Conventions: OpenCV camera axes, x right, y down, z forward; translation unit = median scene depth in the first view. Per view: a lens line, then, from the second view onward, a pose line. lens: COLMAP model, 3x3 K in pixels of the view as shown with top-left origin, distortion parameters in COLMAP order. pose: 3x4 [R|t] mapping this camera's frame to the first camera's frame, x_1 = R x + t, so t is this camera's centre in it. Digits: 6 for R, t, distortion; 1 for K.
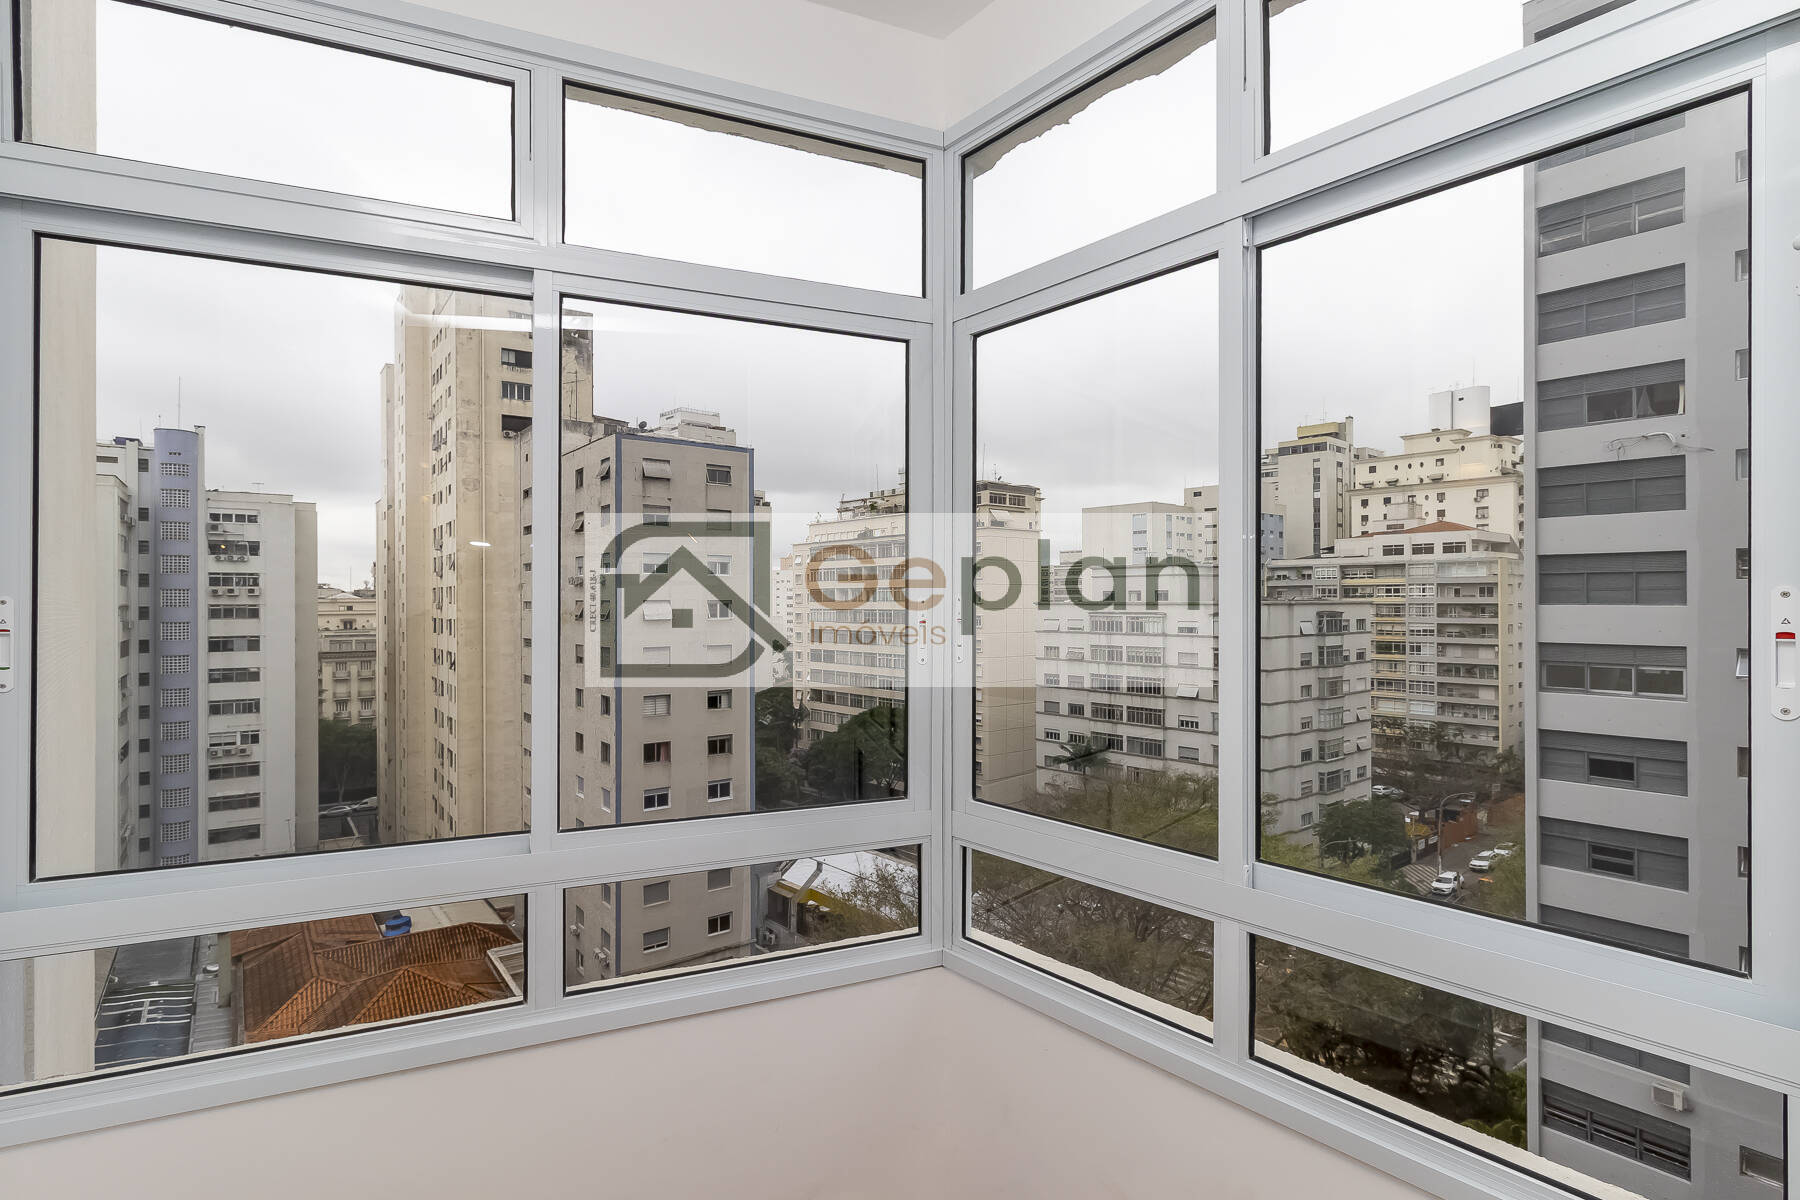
lens RADIAL K [[823.4, 0, 915.2], [0, 823.4, 600.6], [0, 0, 1]] dist [0.005658, -0.000495]
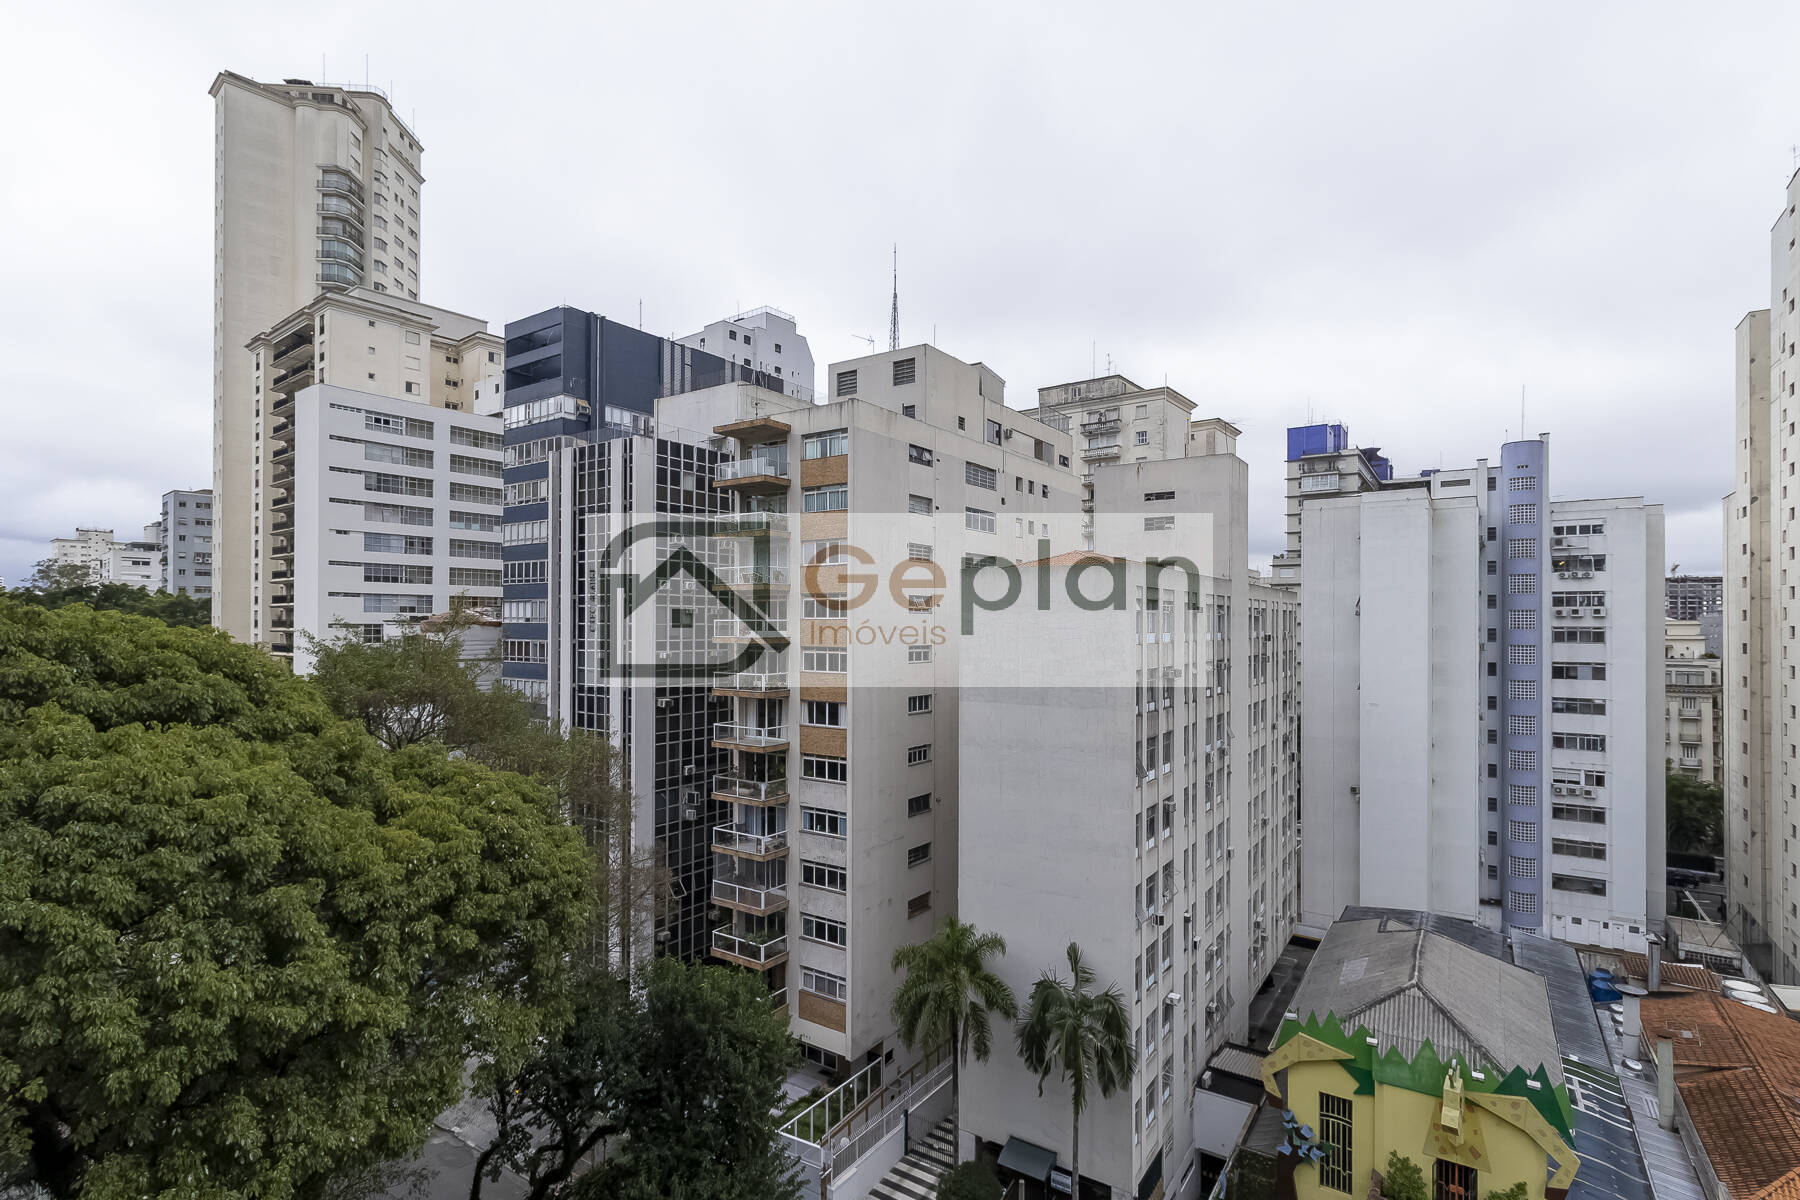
lens RADIAL K [[823.4, 0, 929.6], [0, 823.4, 629.2], [0, 0, 1]] dist [0.005658, -0.000495]
pose [[0.331952, 0.007026, -0.943270, -0.218329], [-0.001379, 0.999975, 0.006963, 0.002070], [0.943295, -0.001010, 0.331953, 0.044256]]
